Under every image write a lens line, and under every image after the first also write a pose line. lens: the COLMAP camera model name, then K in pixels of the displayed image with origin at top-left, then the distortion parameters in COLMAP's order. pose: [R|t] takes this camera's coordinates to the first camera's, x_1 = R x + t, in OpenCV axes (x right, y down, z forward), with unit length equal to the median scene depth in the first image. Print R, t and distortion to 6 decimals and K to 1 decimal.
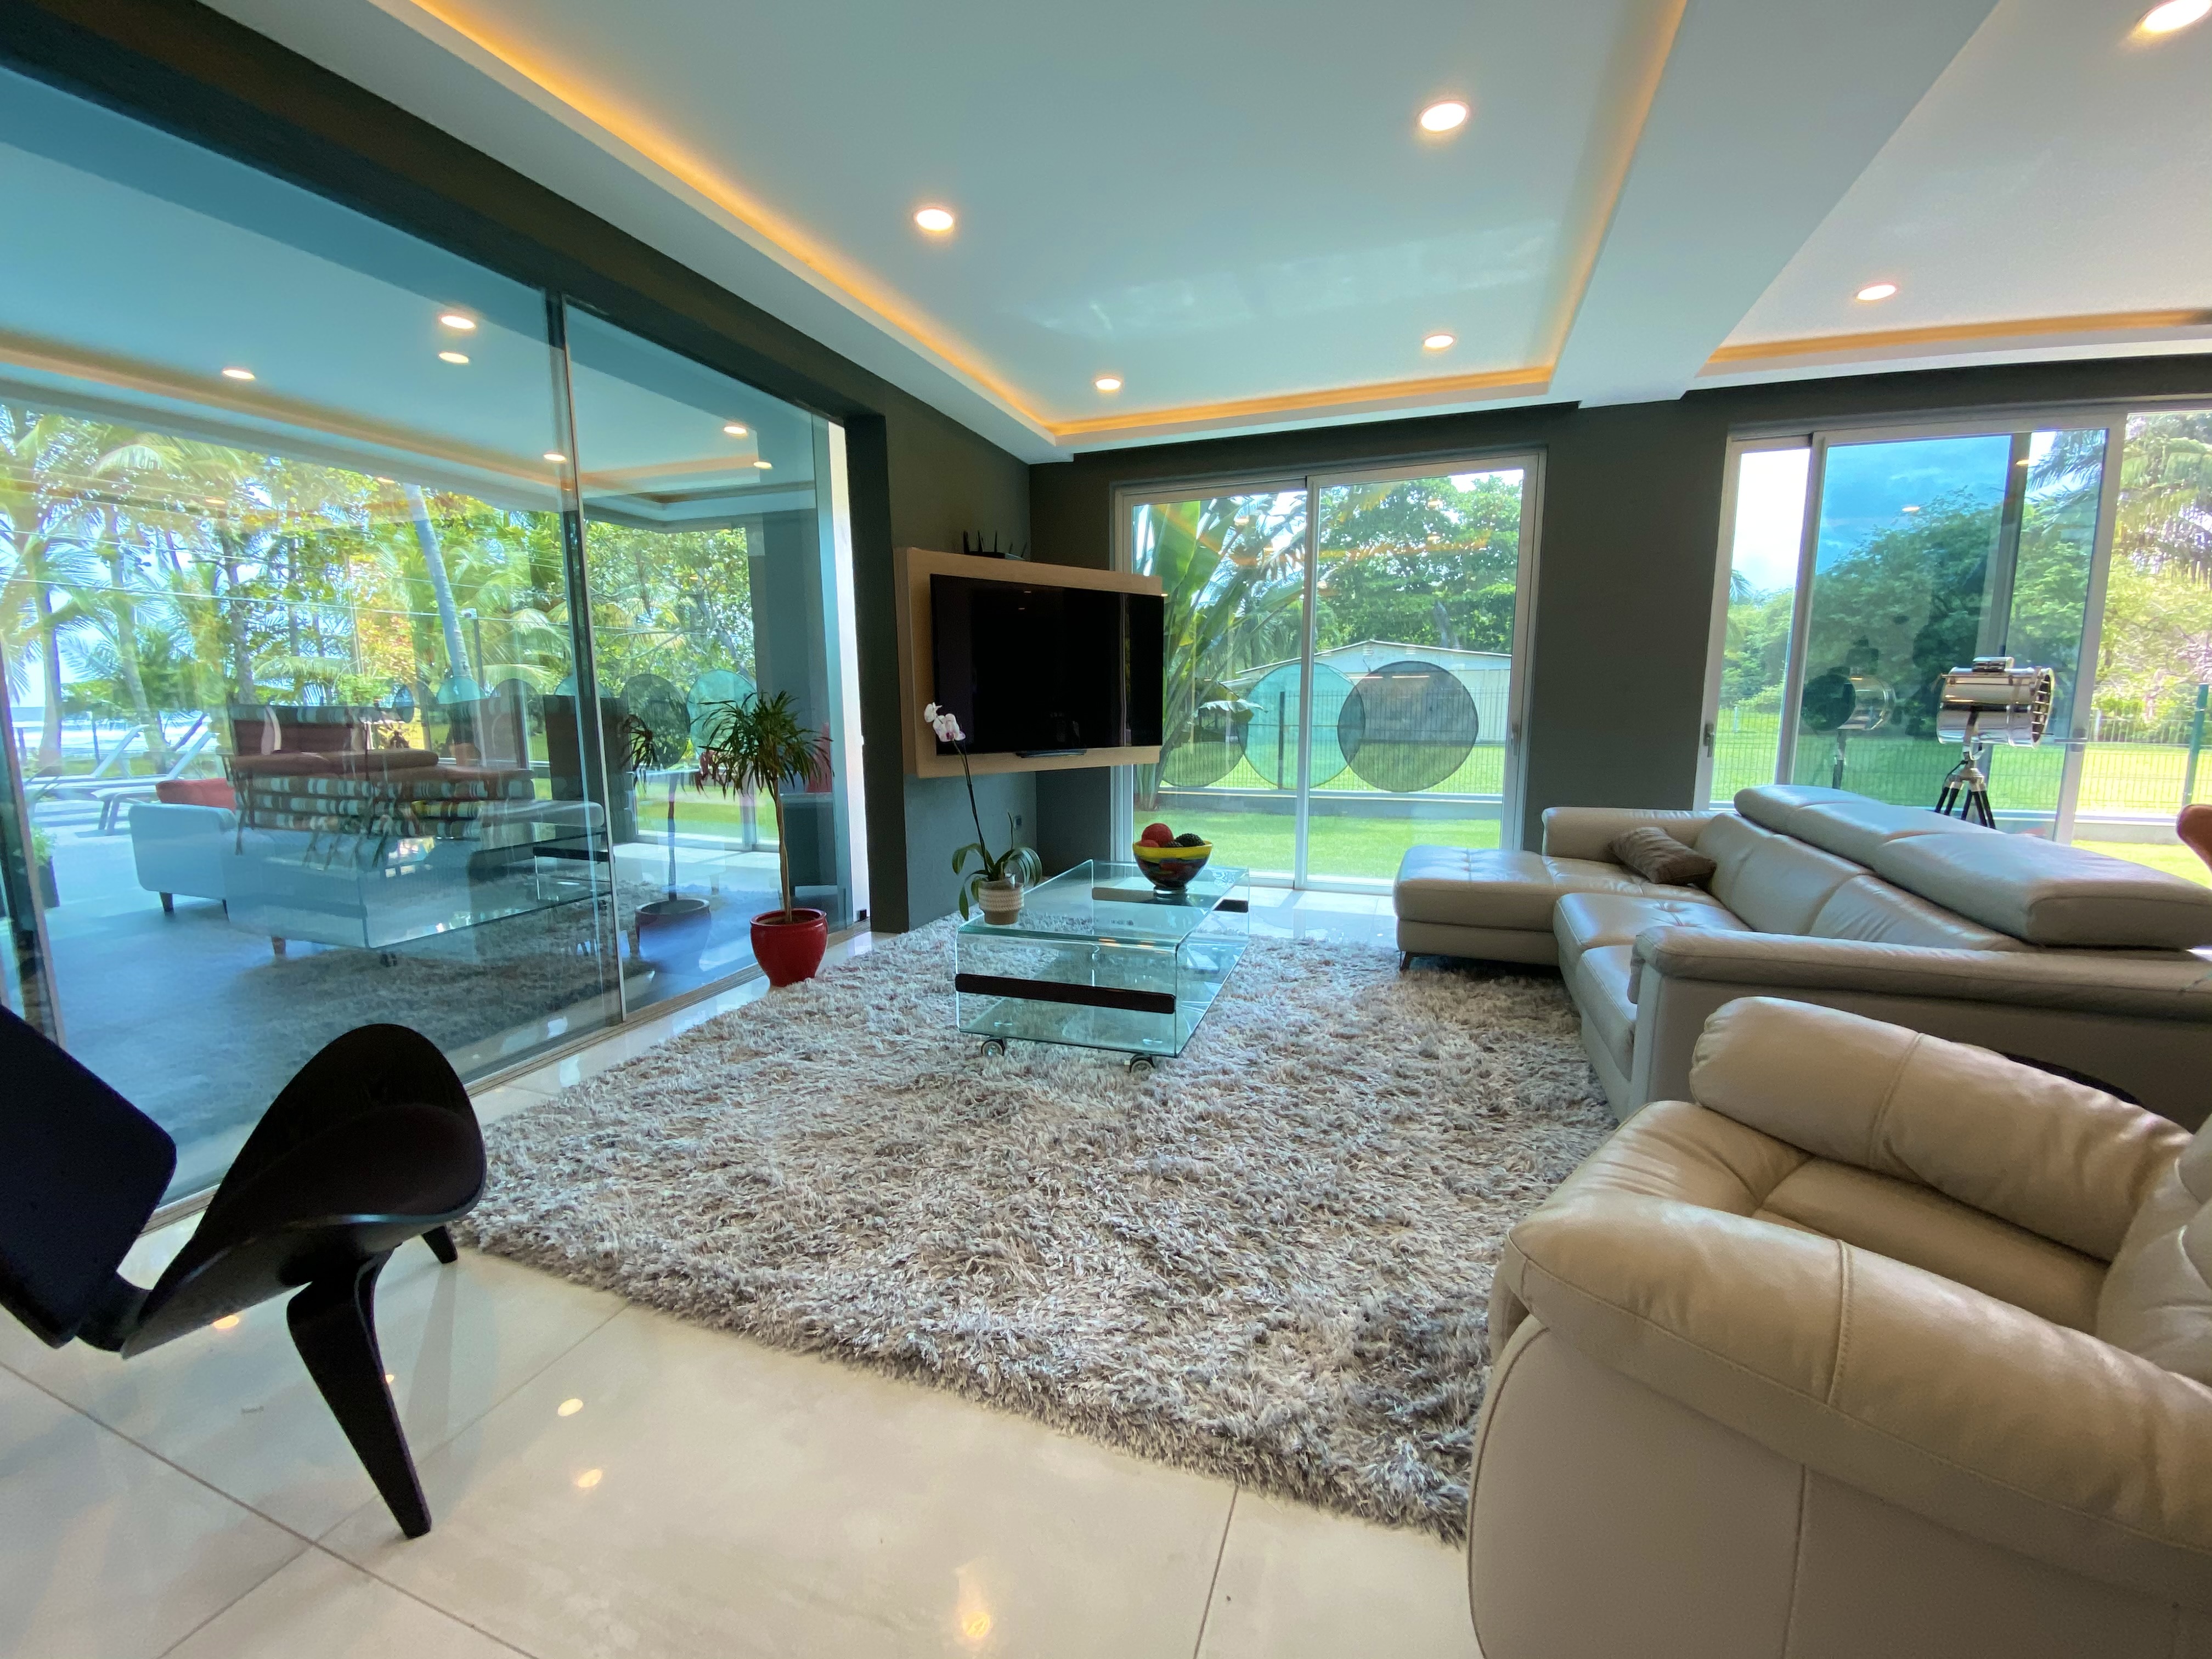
lens RADIAL K [[903.8, 0, 1104.3], [0, 903.8, 835.5], [0, 0, 1]] dist [0.022772, -0.013788]
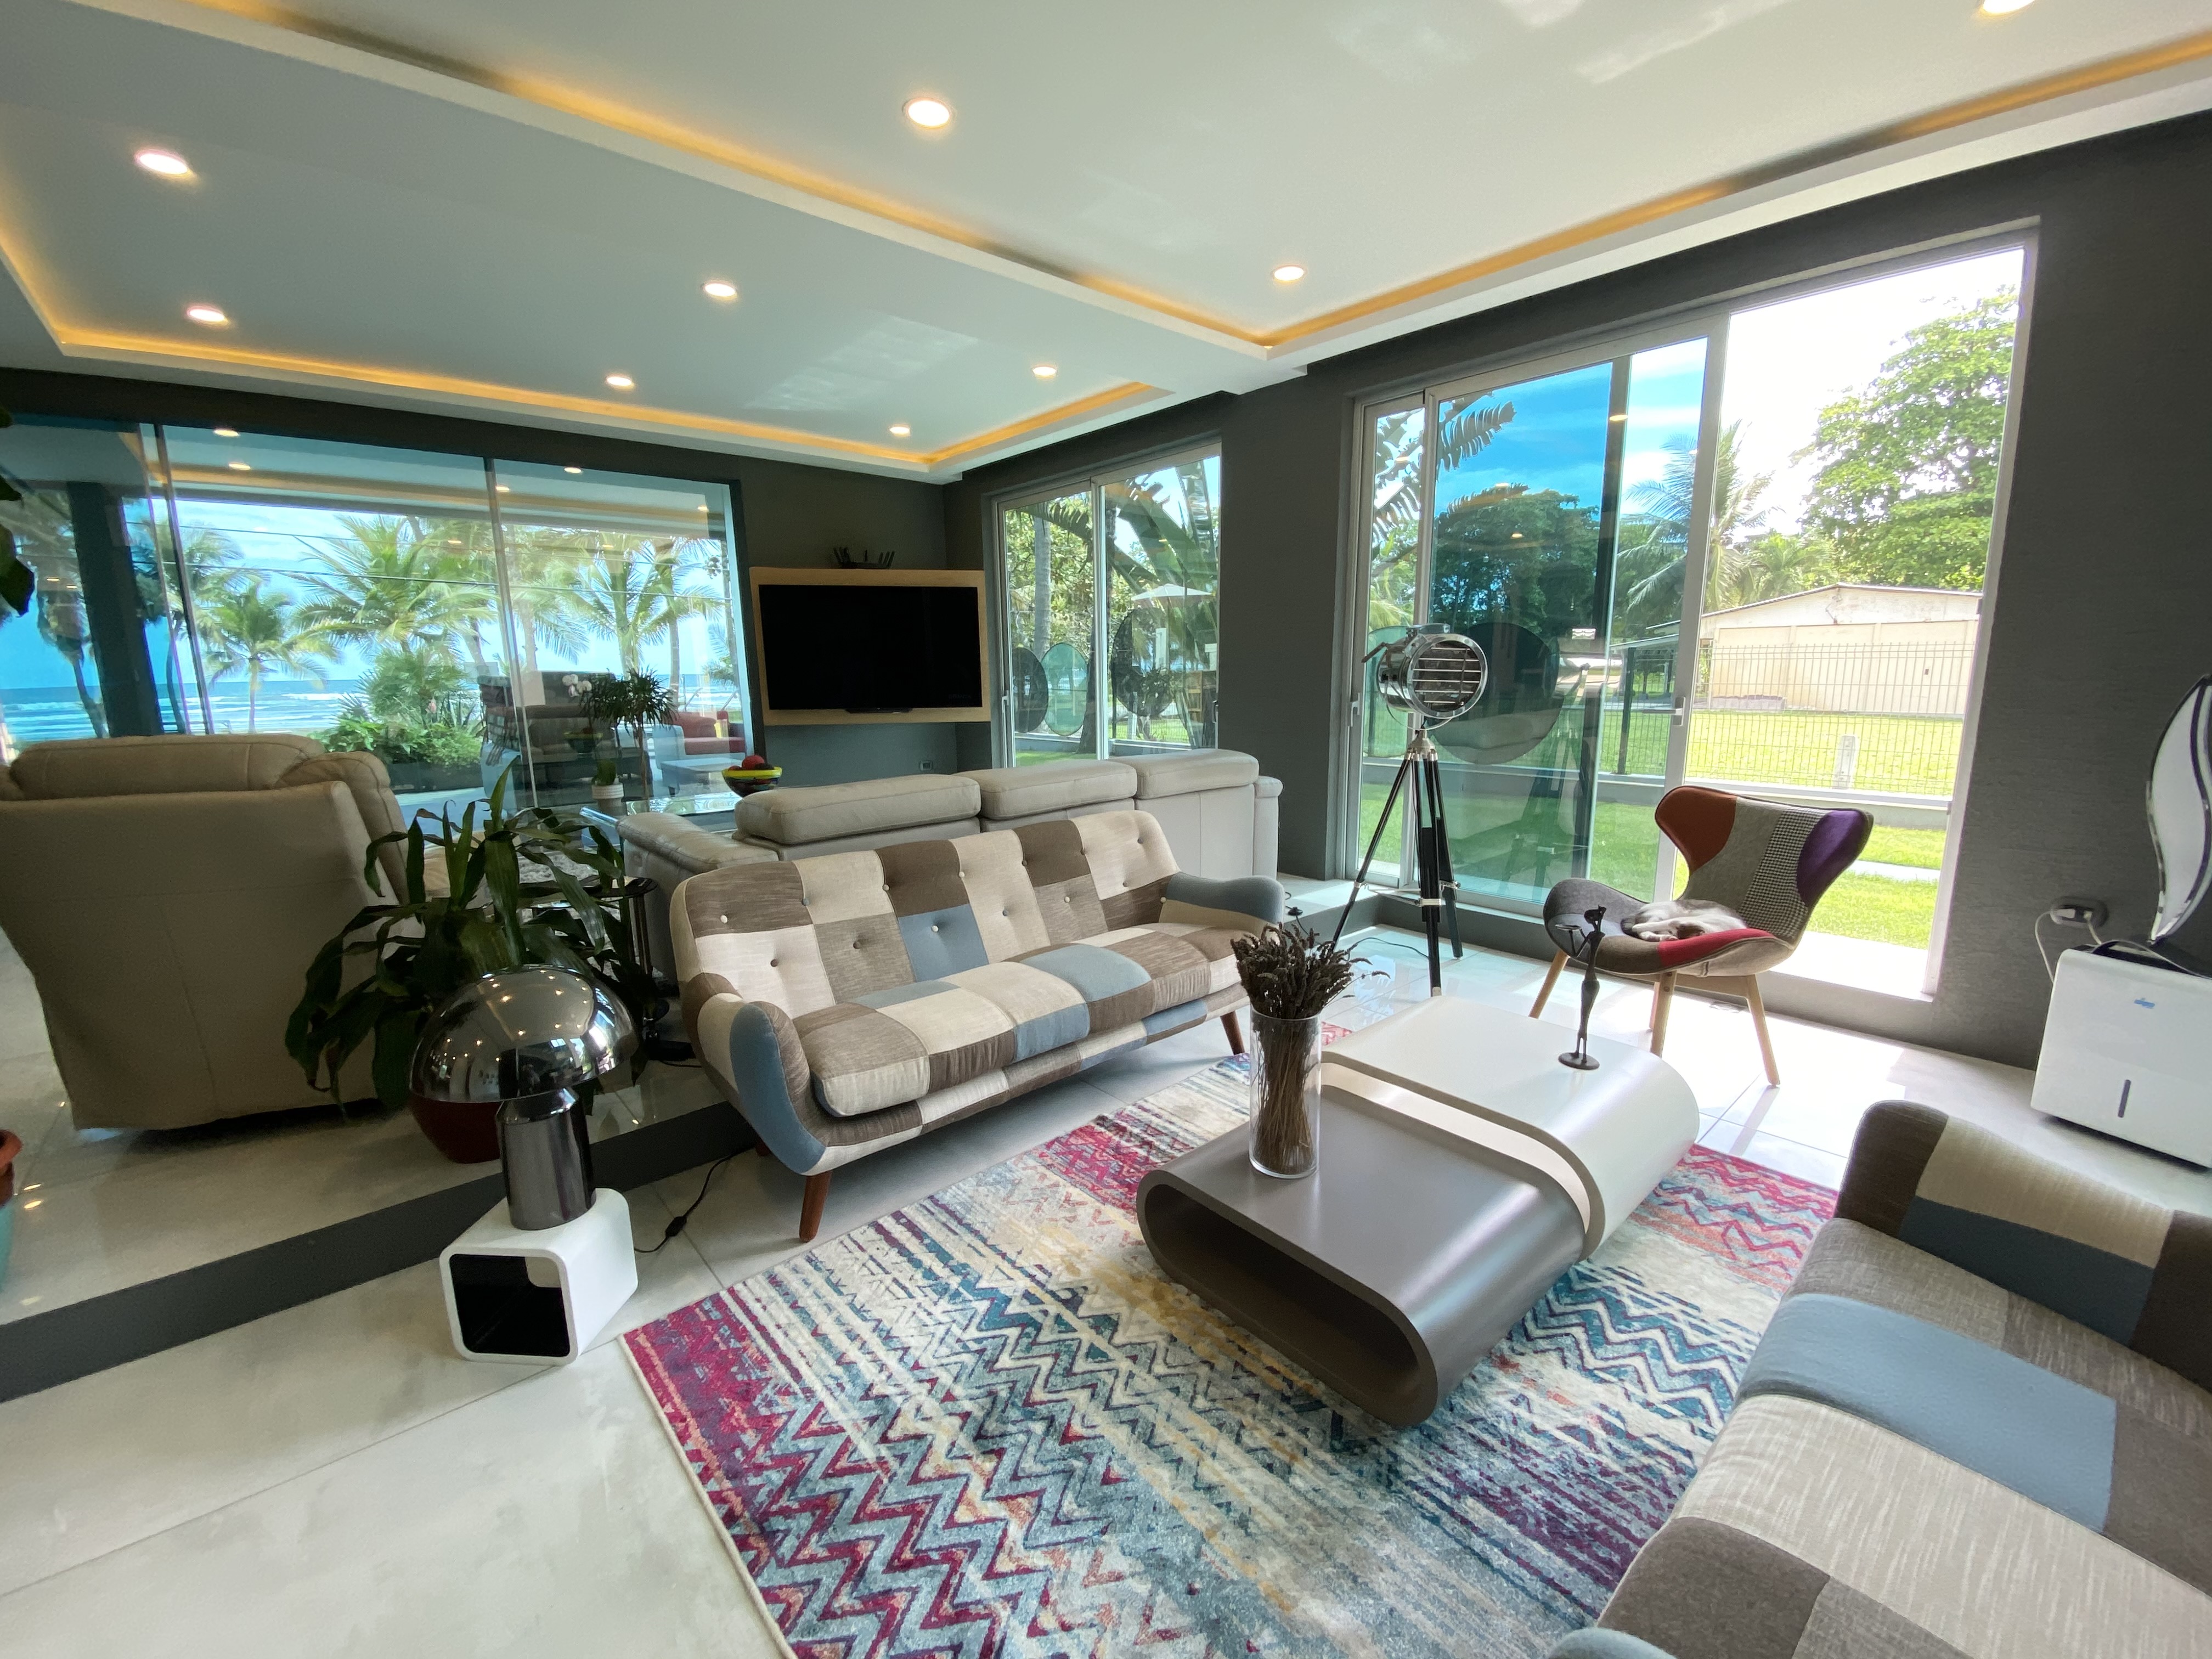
lens RADIAL K [[898.6, 0, 1102.2], [0, 898.6, 835.0], [0, 0, 1]] dist [0.028234, -0.023348]
pose [[0.875168, 0.074172, -0.478101, 0.917566], [-0.059361, 0.997174, 0.046040, 0.005910], [0.480164, -0.011912, 0.877098, -0.011416]]
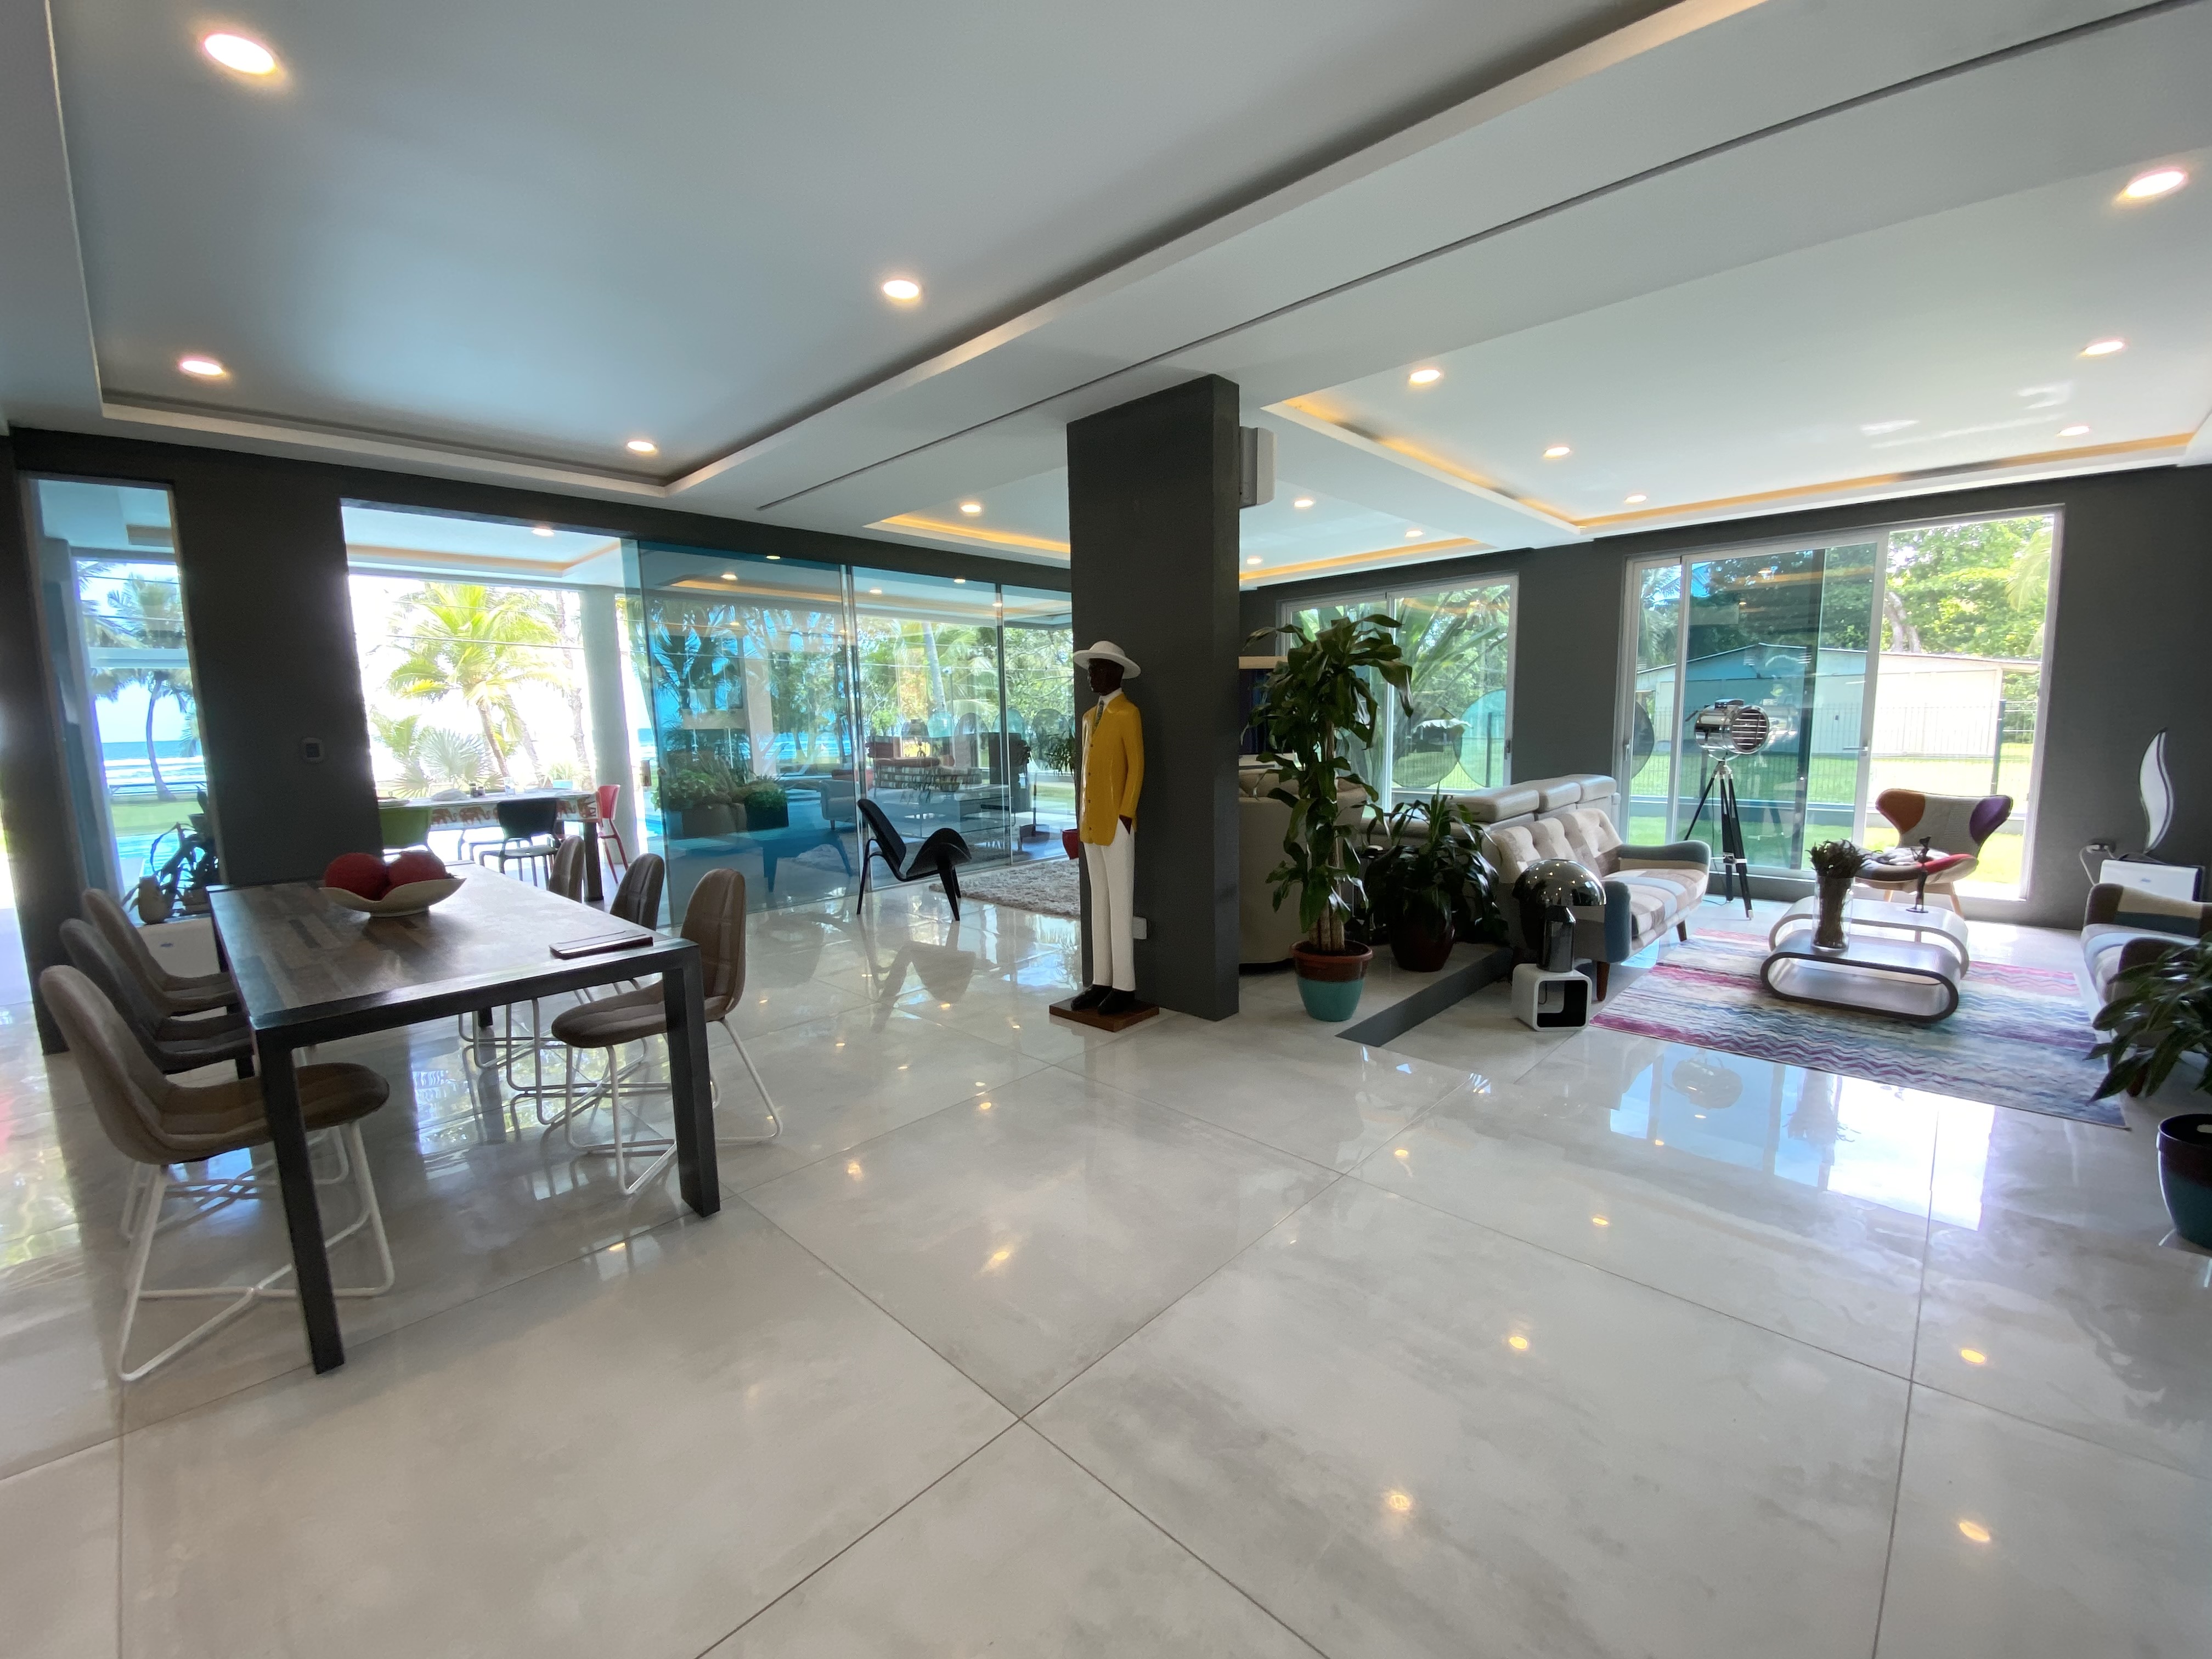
lens RADIAL K [[898.6, 0, 1102.2], [0, 898.6, 835.0], [0, 0, 1]] dist [0.028234, -0.023348]
pose [[0.912328, 0.032457, -0.408172, 0.485526], [-0.039601, 0.999174, -0.009062, 0.093660], [0.407541, 0.024431, 0.912860, -0.792289]]
